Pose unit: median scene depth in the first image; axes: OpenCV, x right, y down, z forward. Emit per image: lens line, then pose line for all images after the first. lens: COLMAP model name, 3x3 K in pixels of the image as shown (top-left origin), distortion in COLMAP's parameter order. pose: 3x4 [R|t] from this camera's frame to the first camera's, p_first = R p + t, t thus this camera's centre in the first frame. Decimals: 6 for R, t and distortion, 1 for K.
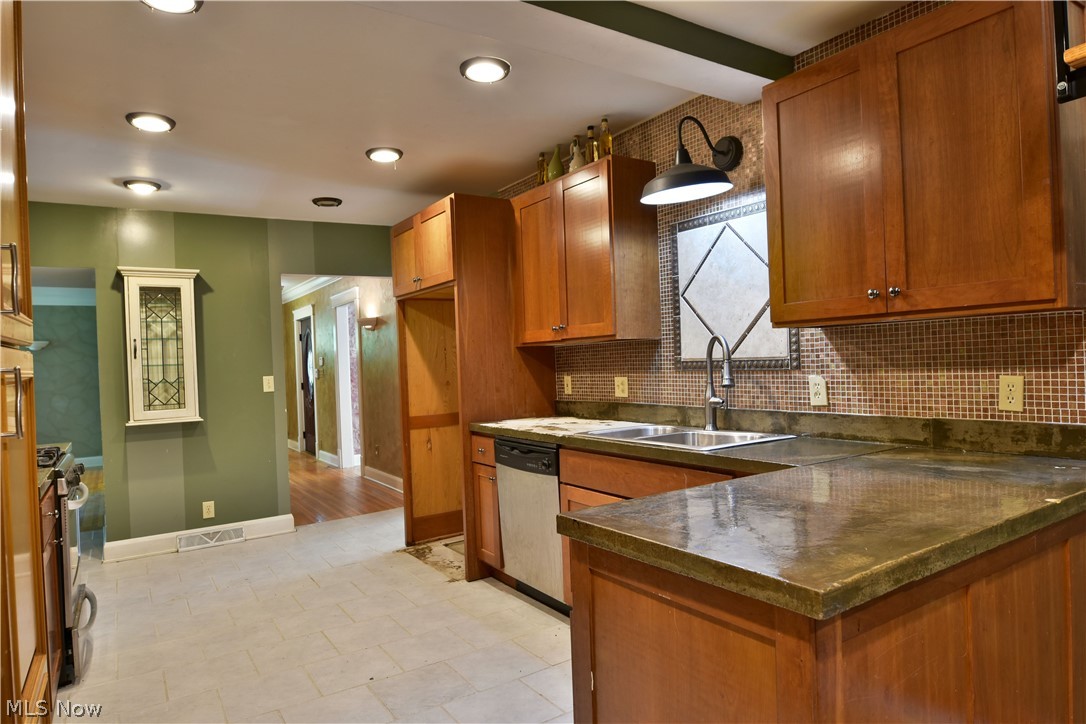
lens RADIAL K [[658.0, 0, 544.1], [0, 658.0, 367.3], [0, 0, 1]] dist [-0.014385, -0.002917]
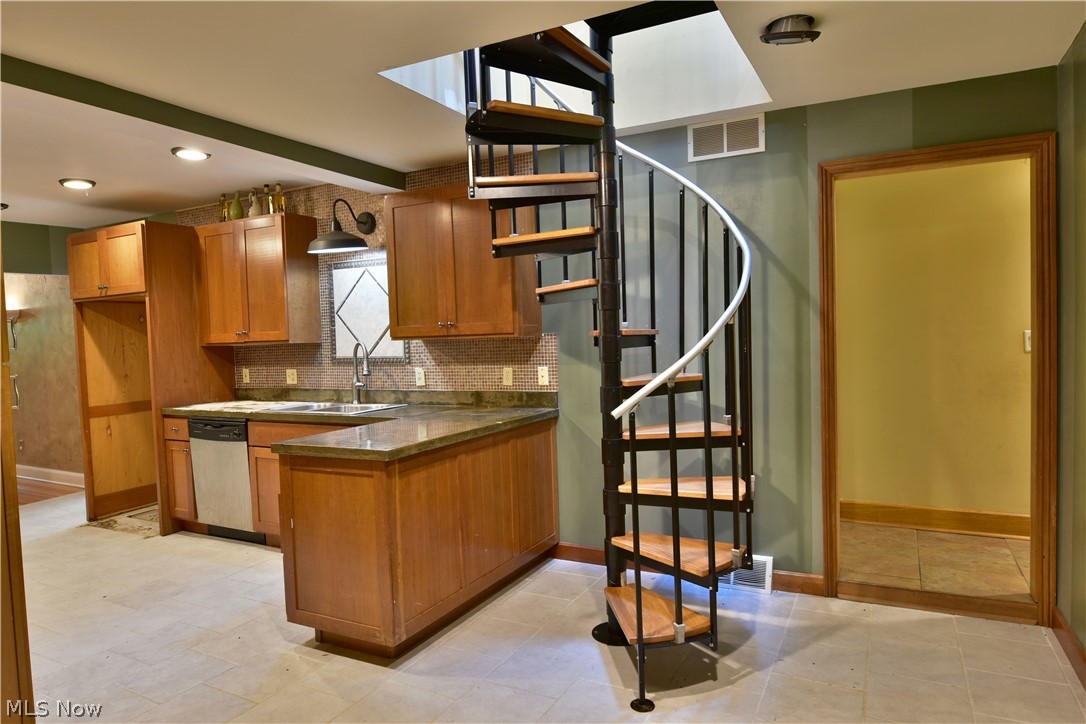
lens RADIAL K [[658.0, 0, 544.6], [0, 658.0, 366.8], [0, 0, 1]] dist [-0.014385, -0.002917]
pose [[0.872863, -0.013182, 0.487787, -0.106341], [0.003112, 0.999765, 0.021449, -0.021577], [-0.487955, -0.017204, 0.872699, -0.532600]]
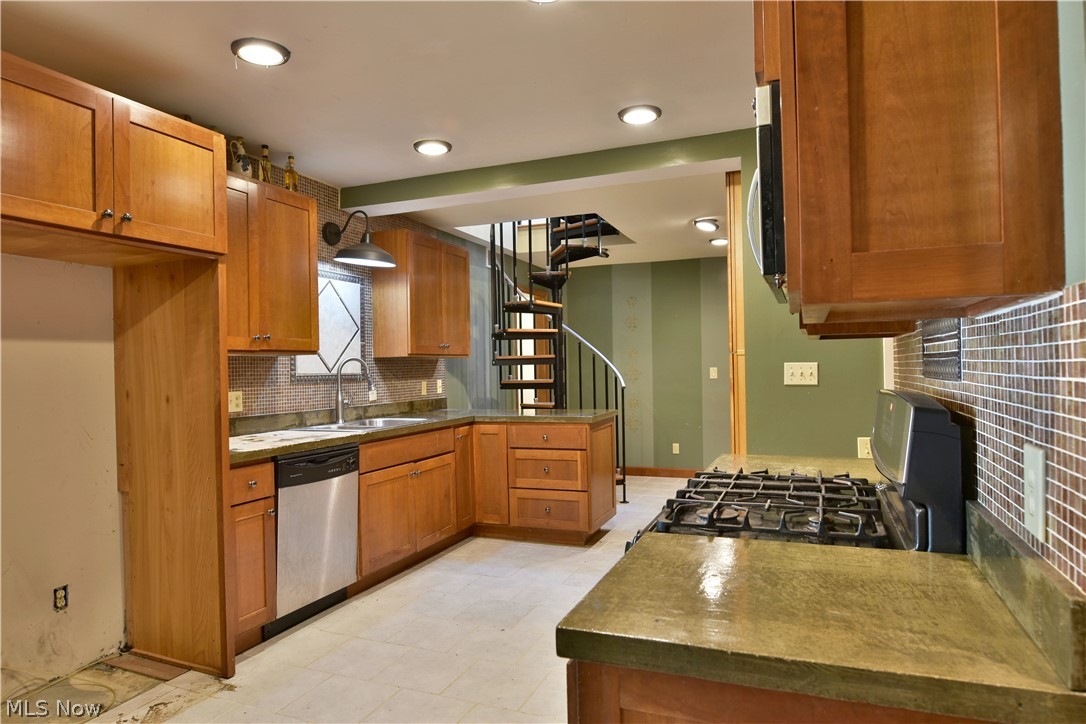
lens RADIAL K [[658.0, 0, 545.5], [0, 658.0, 361.2], [0, 0, 1]] dist [-0.014385, -0.002917]
pose [[-0.569332, 0.053573, 0.820360, -1.150031], [0.045863, 0.998390, -0.033370, 0.028018], [-0.820827, 0.018625, -0.570872, 1.411207]]
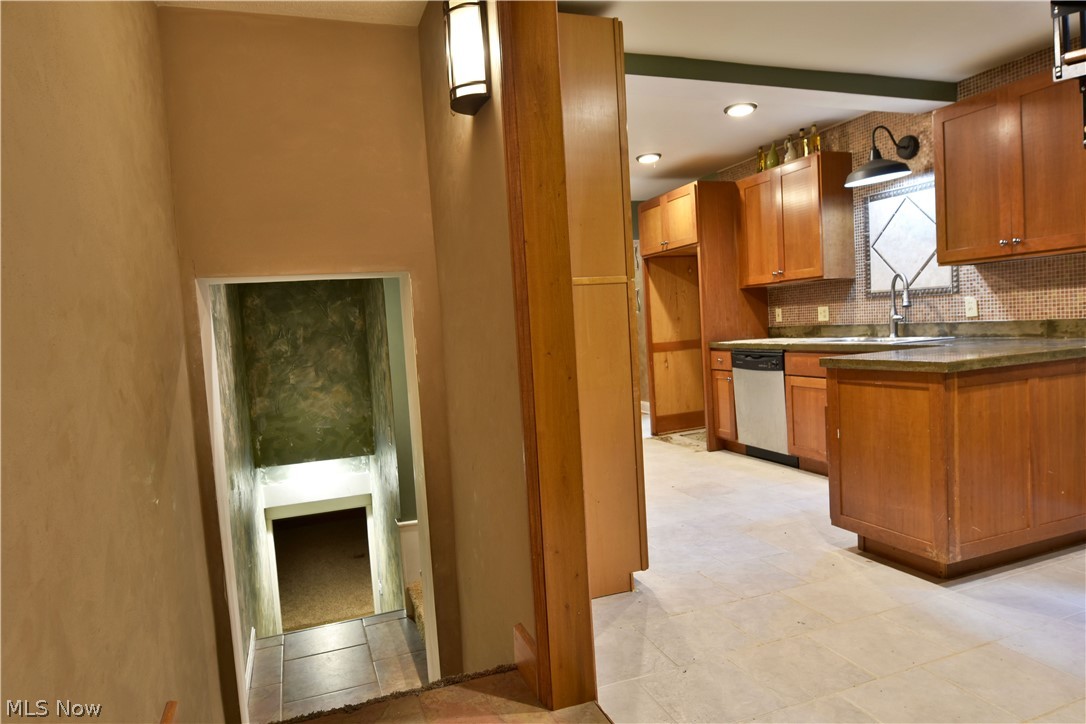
lens RADIAL K [[658.0, 0, 545.7], [0, 658.0, 366.5], [0, 0, 1]] dist [-0.014385, -0.002917]
pose [[0.974622, -0.008582, -0.223693, -0.177891], [0.023650, 0.997620, 0.064767, 0.044975], [0.222605, -0.068414, 0.972505, -0.605328]]
